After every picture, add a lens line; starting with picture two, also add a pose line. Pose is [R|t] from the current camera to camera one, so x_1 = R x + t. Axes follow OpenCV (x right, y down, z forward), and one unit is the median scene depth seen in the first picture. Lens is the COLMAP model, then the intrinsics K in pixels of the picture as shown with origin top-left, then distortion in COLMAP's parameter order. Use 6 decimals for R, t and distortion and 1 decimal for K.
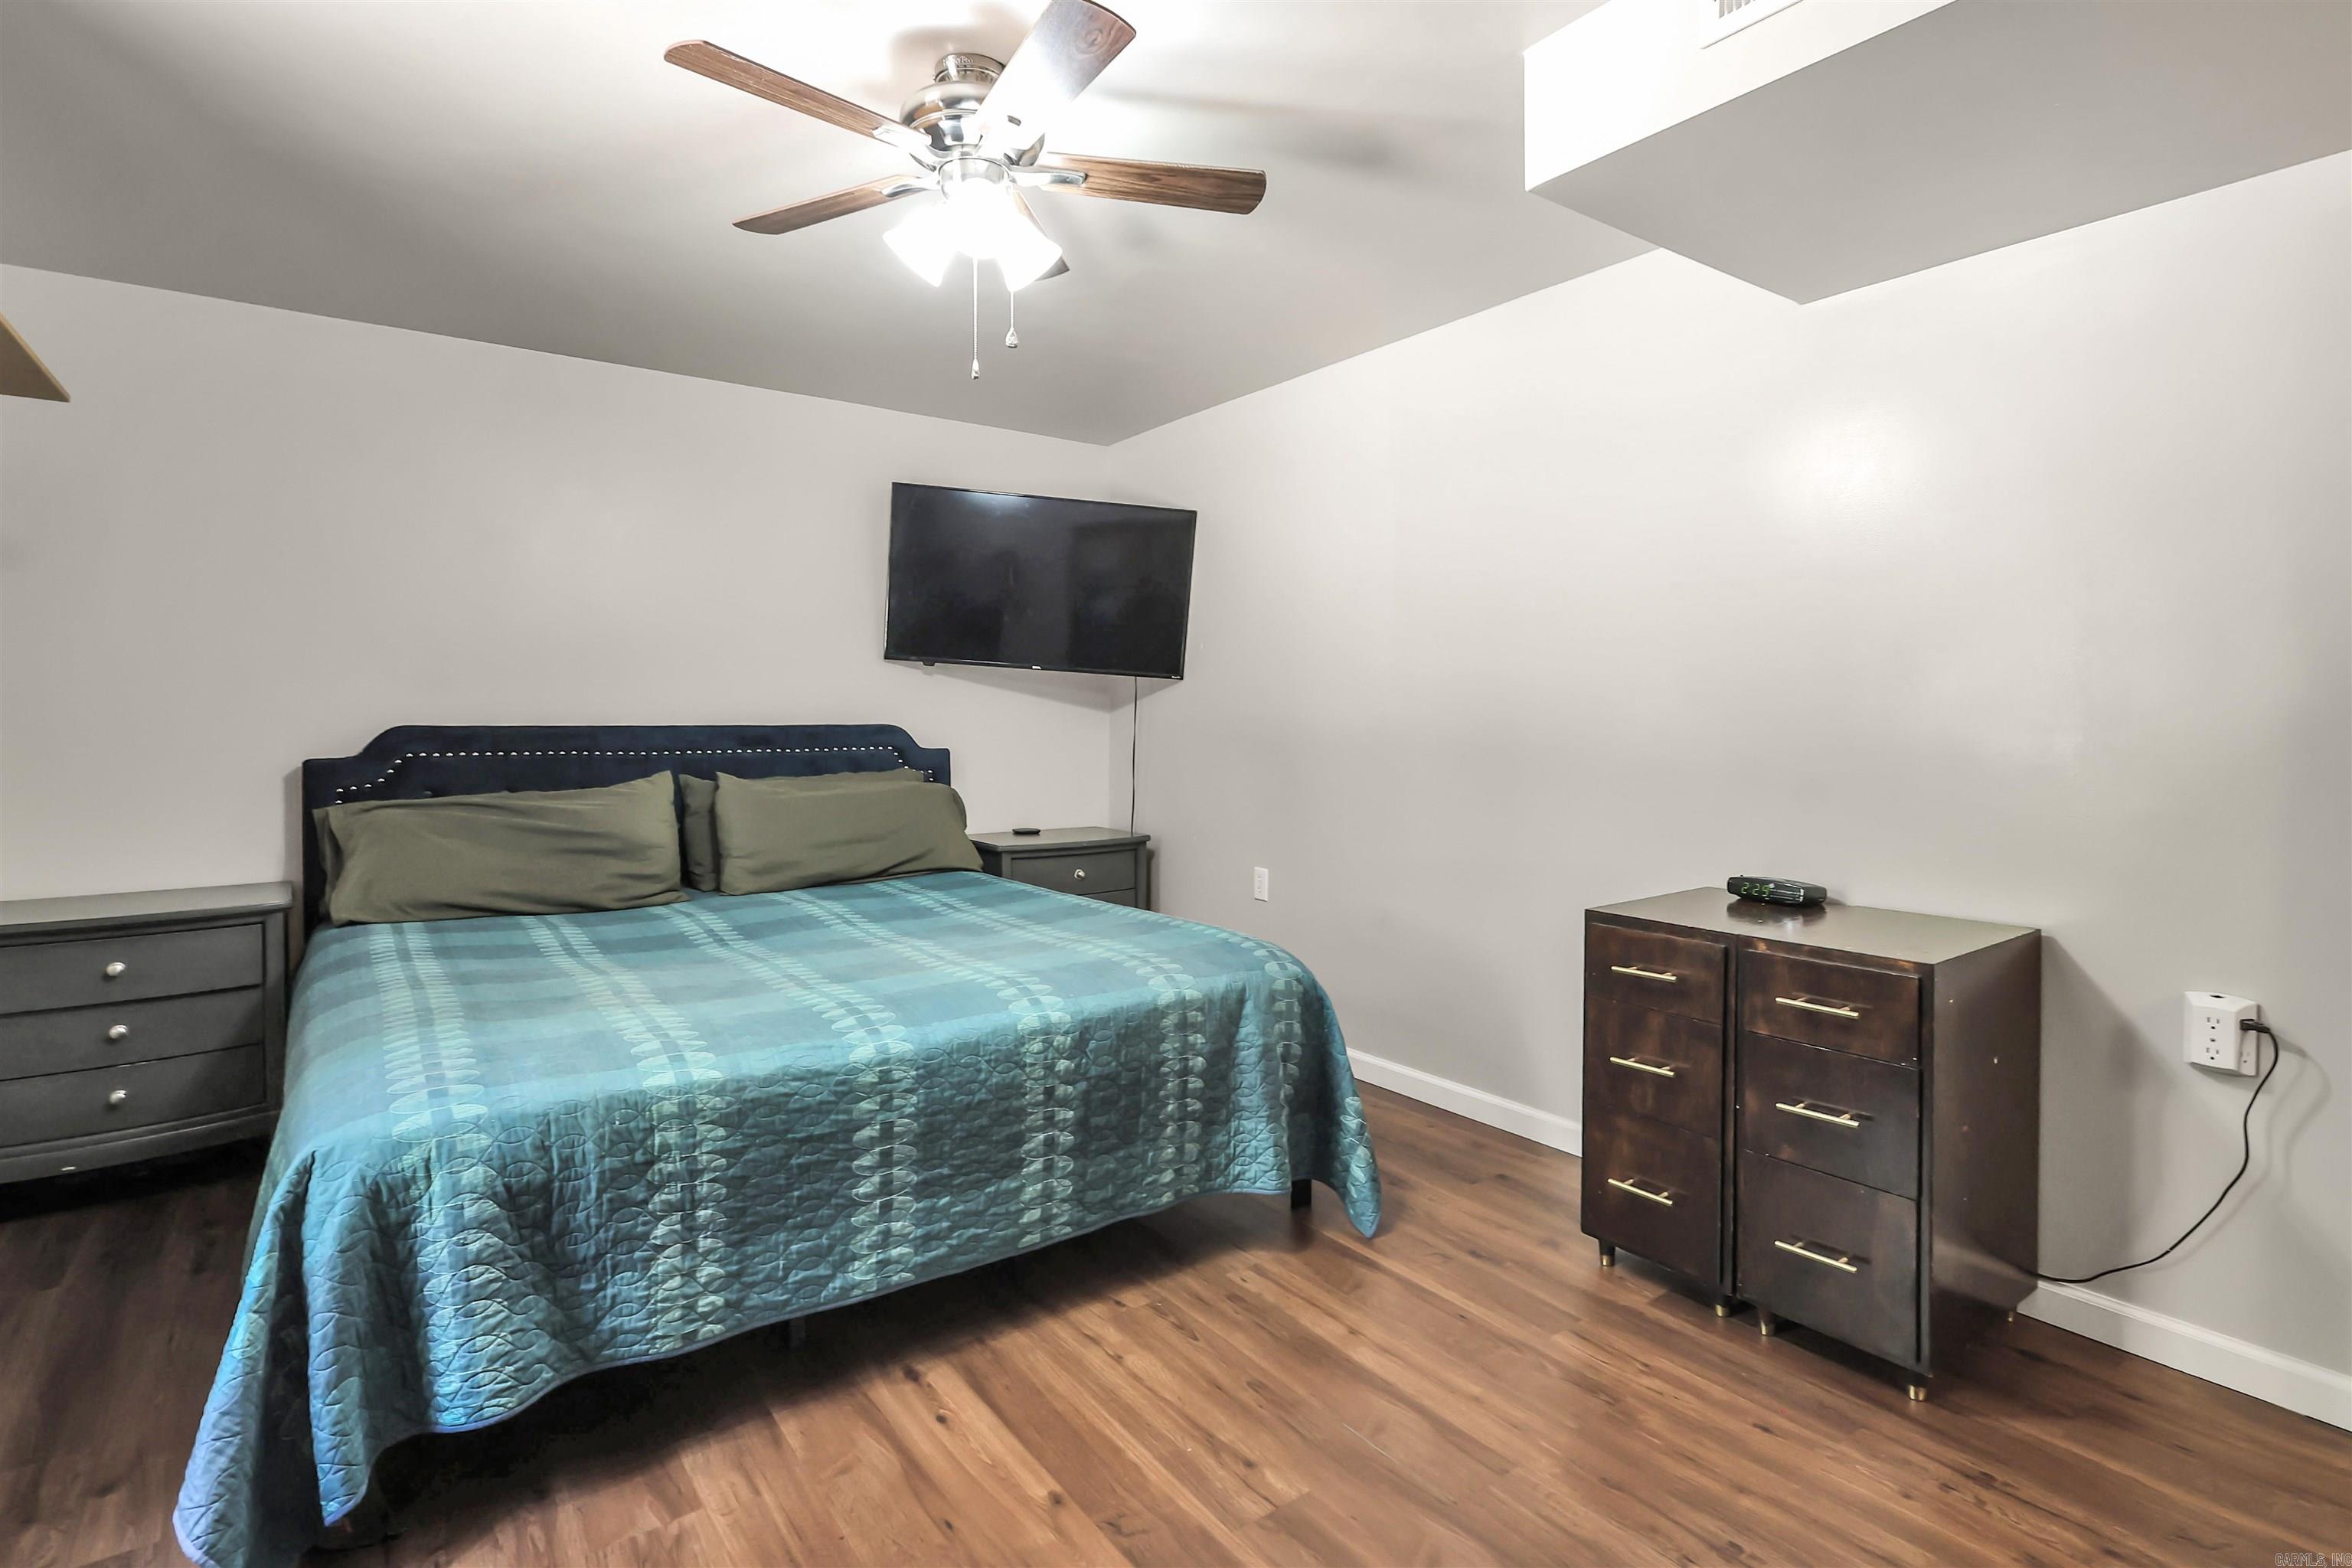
lens RADIAL K [[1161.1, 0, 1185.3], [0, 1161.1, 722.8], [0, 0, 1]] dist [0.003956, 0.000737]
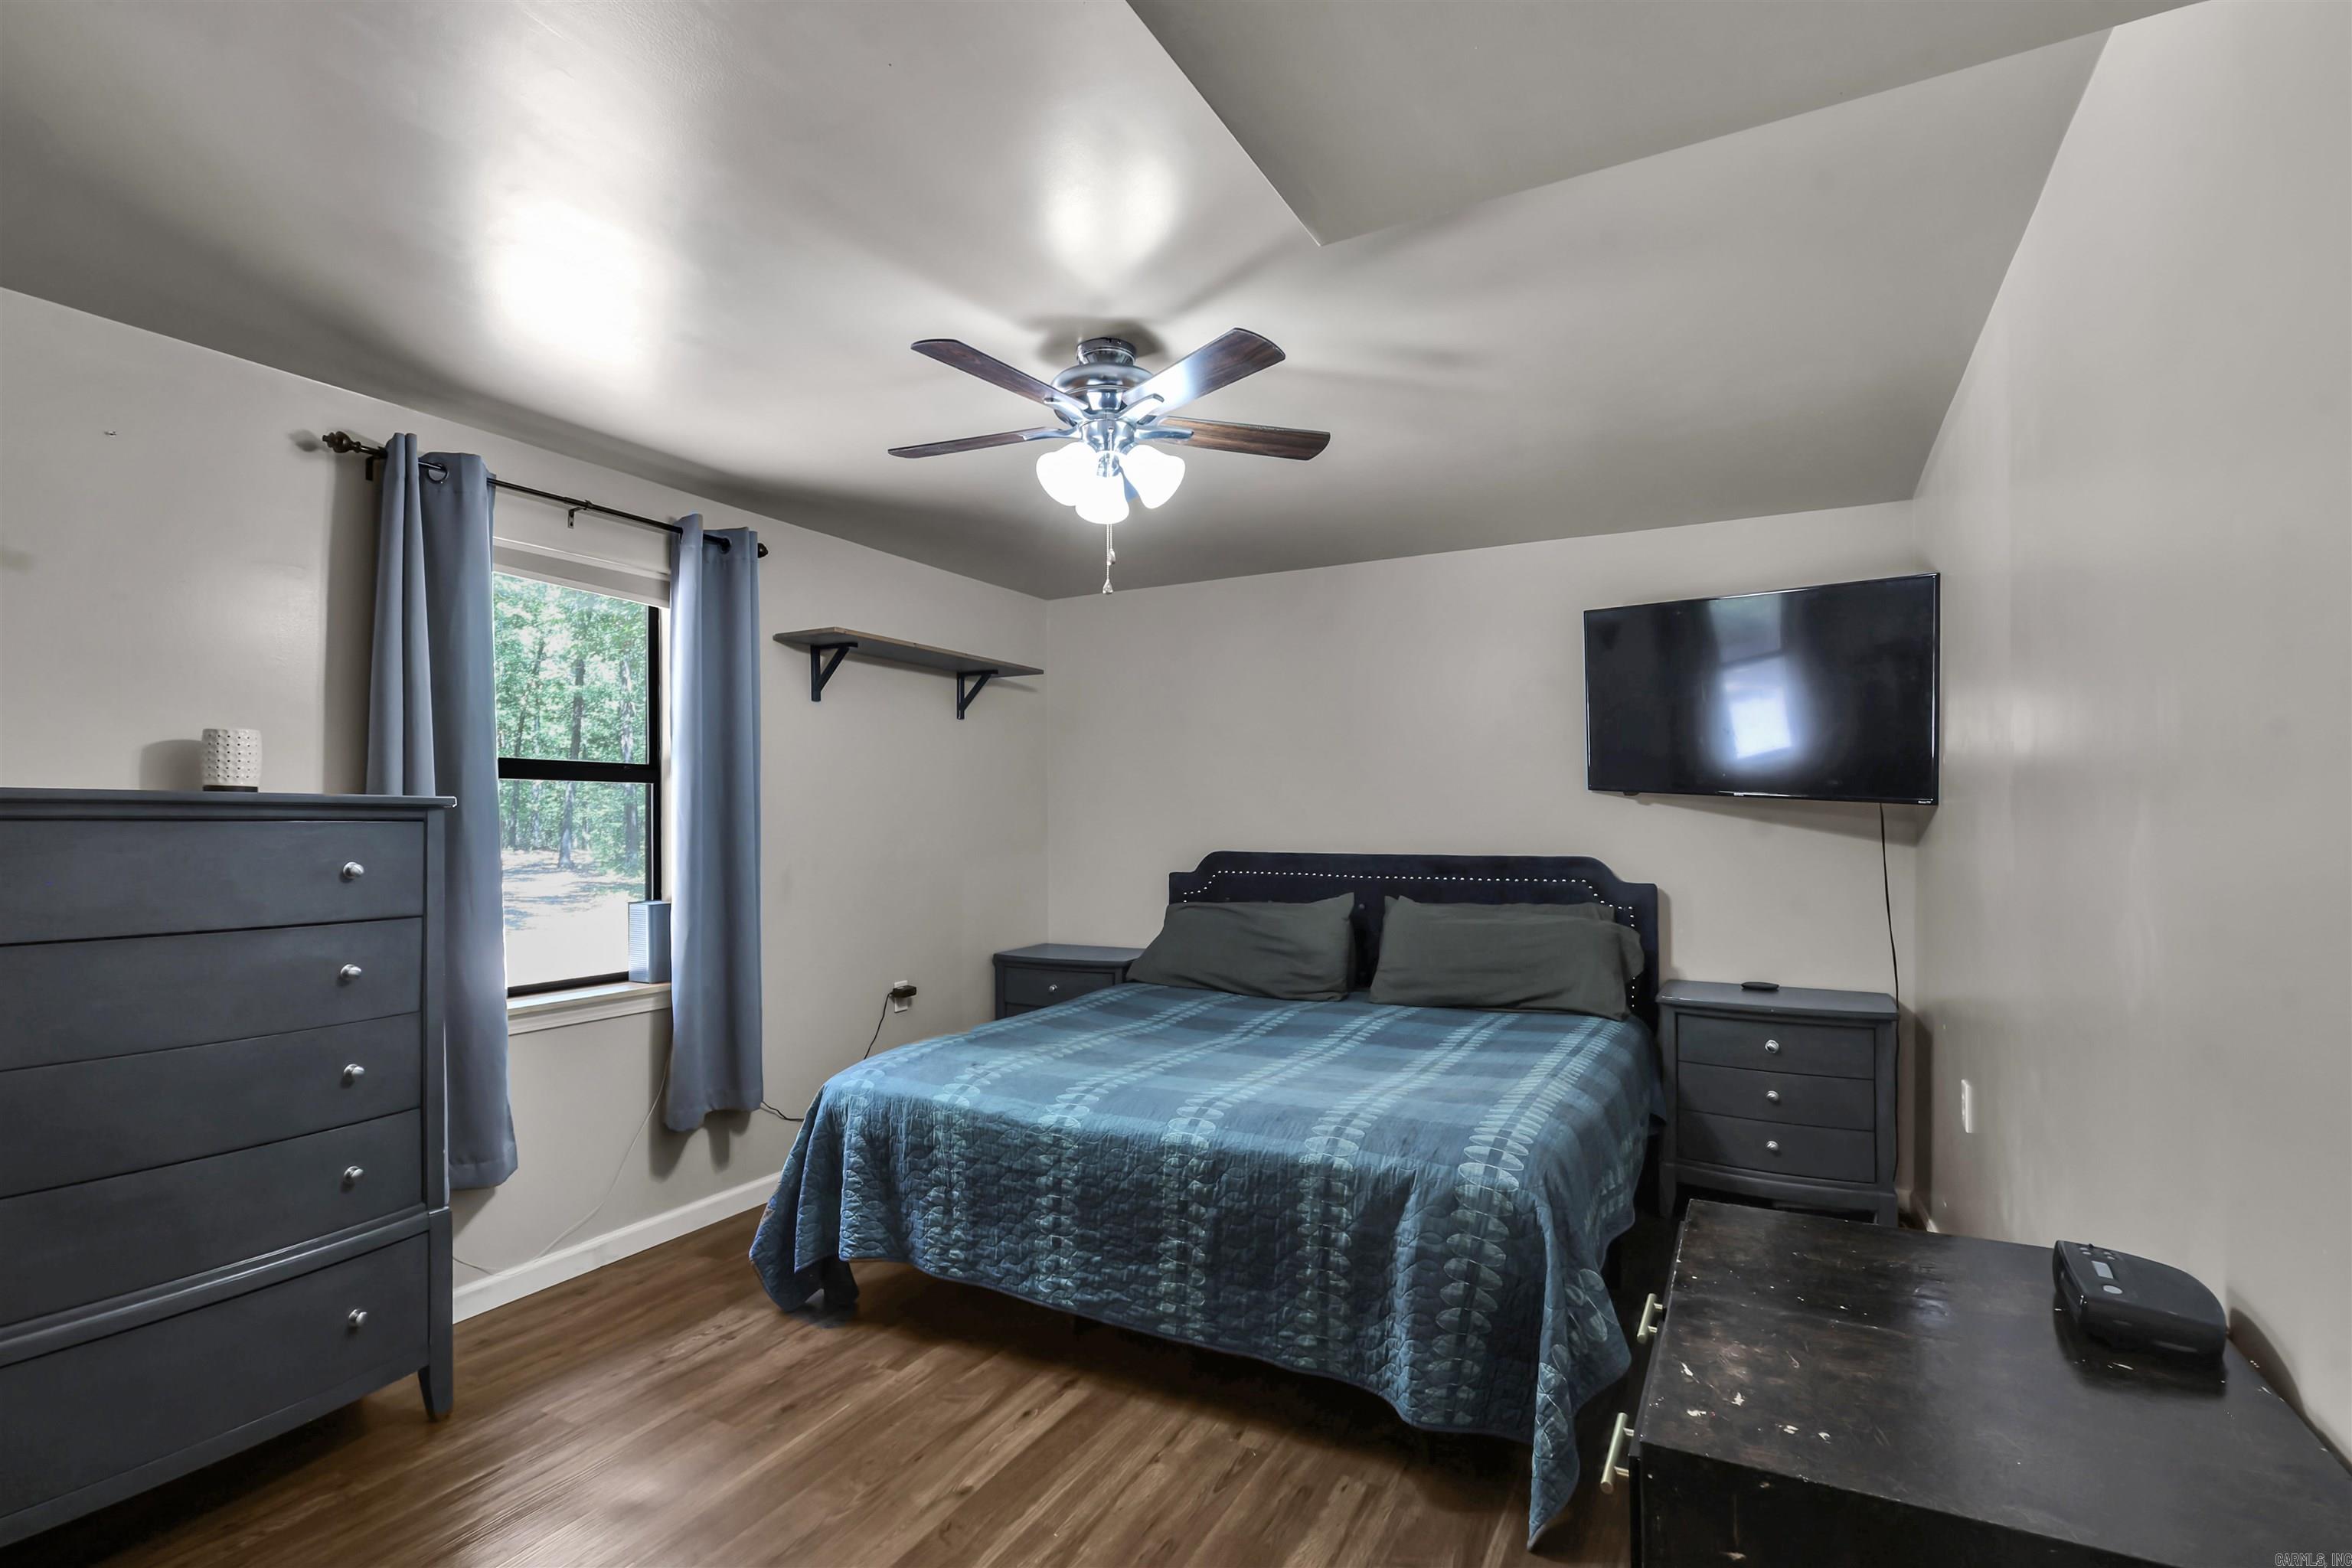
lens RADIAL K [[1124.9, 0, 1166.5], [0, 1124.9, 789.9], [0, 0, 1]] dist [0.004147, 0.001235]
pose [[0.419531, -0.024556, -0.907409, 0.880645], [-0.001009, 0.999621, -0.027518, -0.054296], [0.907740, 0.012460, 0.419347, 0.526853]]
